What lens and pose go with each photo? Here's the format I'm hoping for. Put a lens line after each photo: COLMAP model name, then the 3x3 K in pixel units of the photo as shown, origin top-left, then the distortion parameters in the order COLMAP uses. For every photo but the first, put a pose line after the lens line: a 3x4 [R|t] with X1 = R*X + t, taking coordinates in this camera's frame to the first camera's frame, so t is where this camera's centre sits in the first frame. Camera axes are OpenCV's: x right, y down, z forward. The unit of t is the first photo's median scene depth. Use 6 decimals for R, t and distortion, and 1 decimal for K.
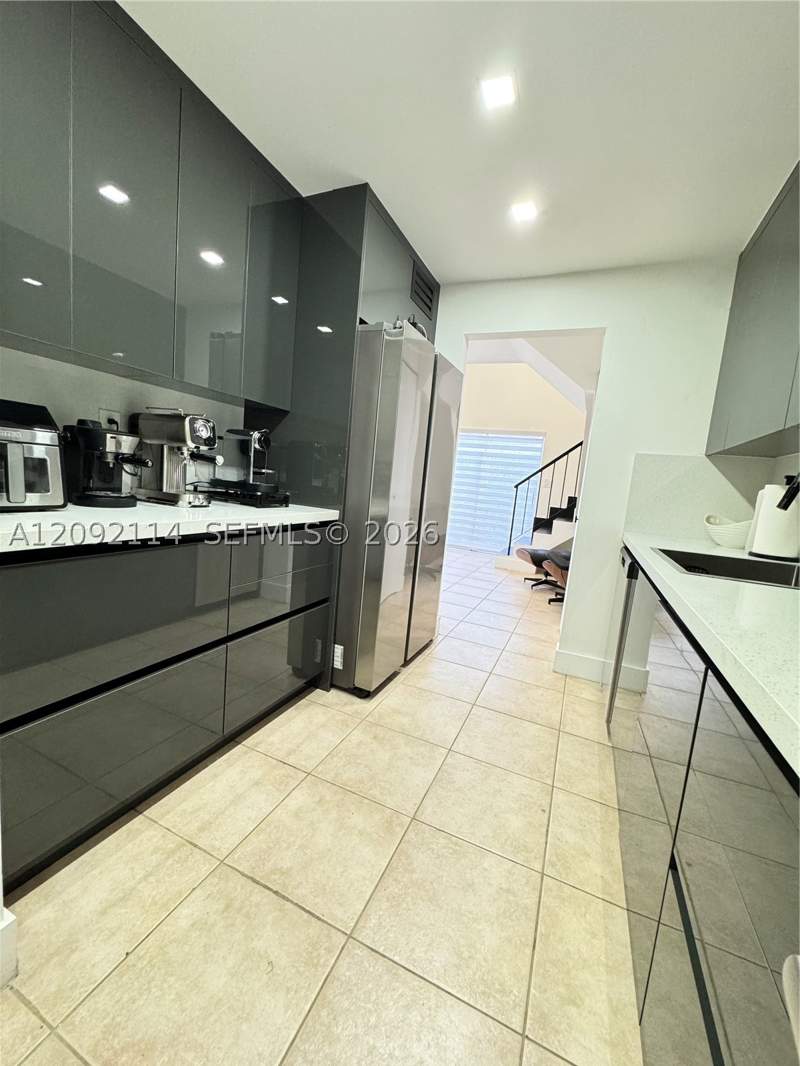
lens RADIAL K [[426.8, 0, 401.3], [0, 426.8, 531.0], [0, 0, 1]] dist [-0.002996, 0.000116]
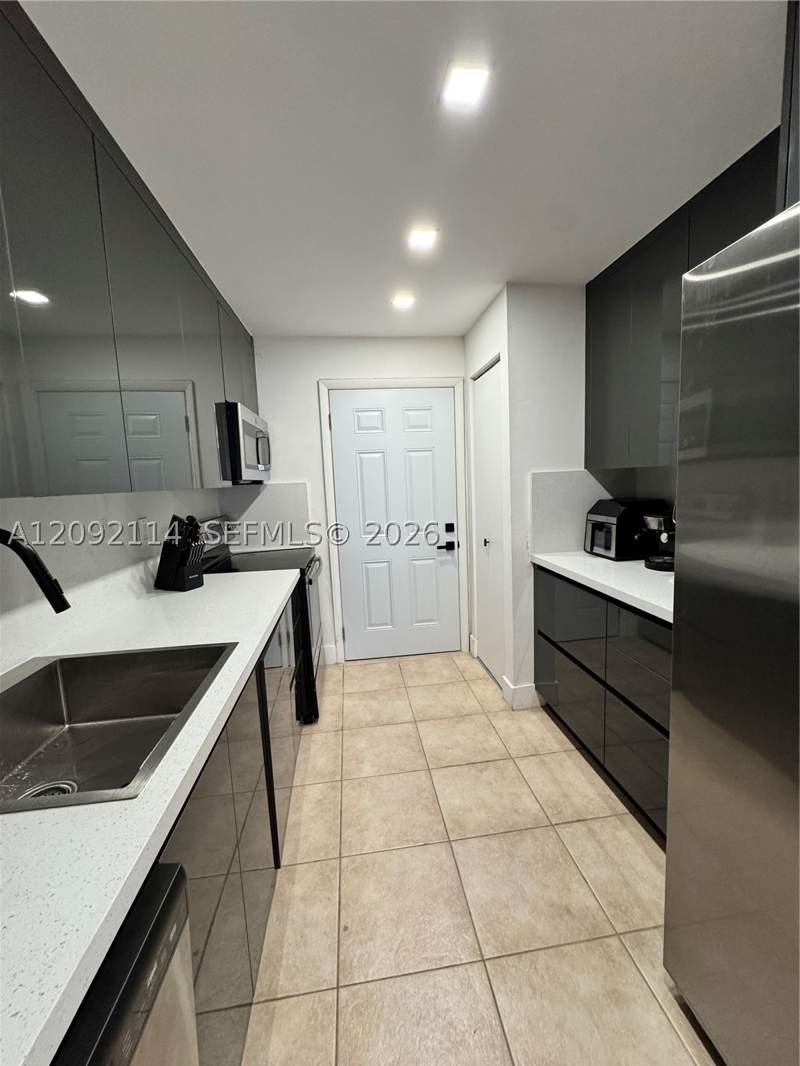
lens RADIAL K [[426.8, 0, 401.3], [0, 426.8, 531.0], [0, 0, 1]] dist [-0.002996, 0.000116]
pose [[-0.859135, 0.009258, -0.511665, 0.579084], [-0.096610, 0.978924, 0.179930, -0.275086], [0.502547, 0.204016, -0.840133, 1.390509]]
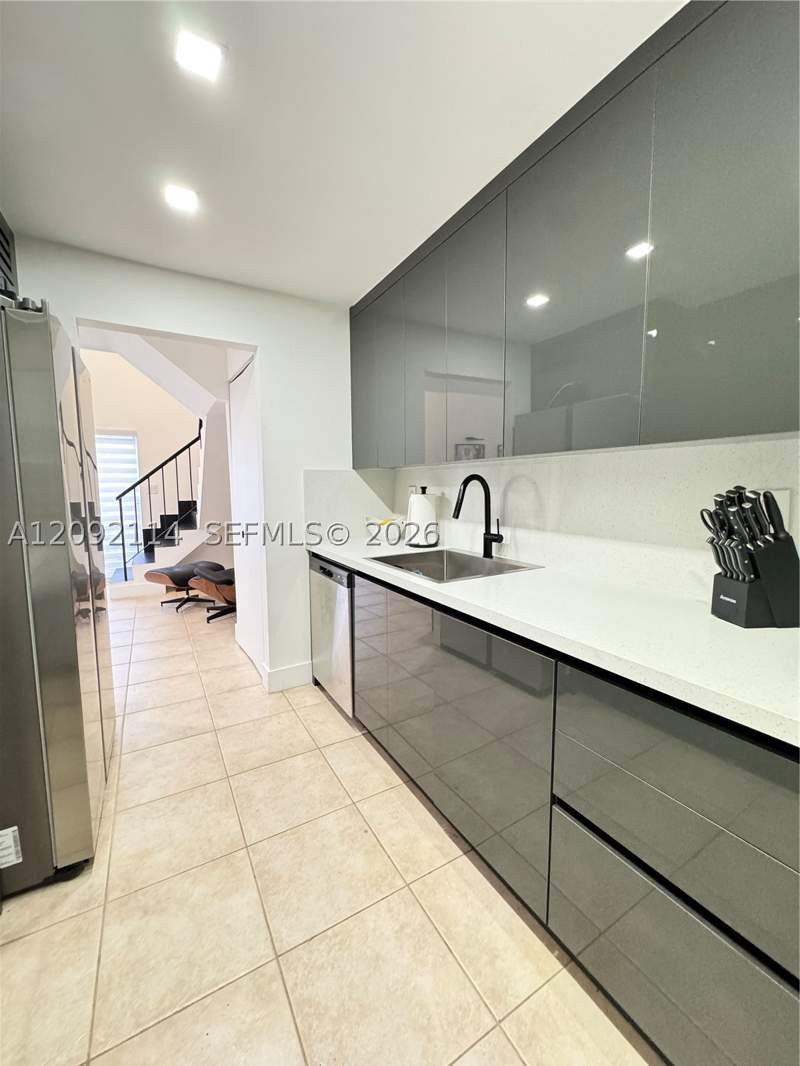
lens RADIAL K [[426.8, 0, 401.3], [0, 426.8, 531.0], [0, 0, 1]] dist [-0.002996, 0.000116]
pose [[0.581802, -0.178014, 0.793610, -0.269372], [0.156259, 0.982041, 0.105726, -0.142218], [-0.798179, 0.062497, 0.599170, 0.216889]]
